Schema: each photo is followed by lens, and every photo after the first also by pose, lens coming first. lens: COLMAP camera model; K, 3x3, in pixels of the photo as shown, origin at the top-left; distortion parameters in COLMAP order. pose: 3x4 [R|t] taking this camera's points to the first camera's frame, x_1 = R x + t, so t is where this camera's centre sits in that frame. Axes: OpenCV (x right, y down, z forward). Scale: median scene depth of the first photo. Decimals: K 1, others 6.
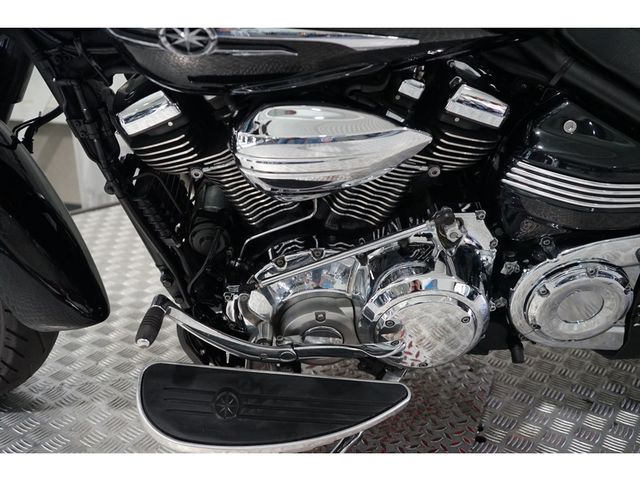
lens RADIAL K [[650.3, 0, 320.2], [0, 650.3, 240.3], [0, 0, 1]] dist [0.008689, 0.000000]
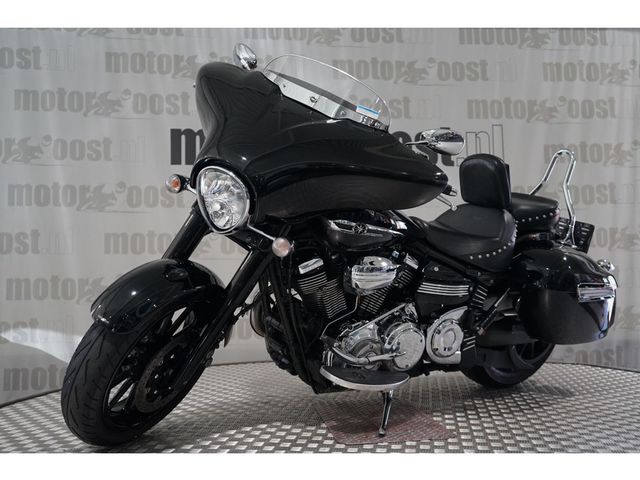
lens RADIAL K [[650.3, 0, 321.4], [0, 650.3, 242.0], [0, 0, 1]] dist [0.008689, 0.000000]
pose [[0.867716, 0.013349, 0.496881, -1.412947], [0.206444, 0.899664, -0.384688, 0.683745], [-0.452161, 0.436378, 0.777897, -1.018745]]
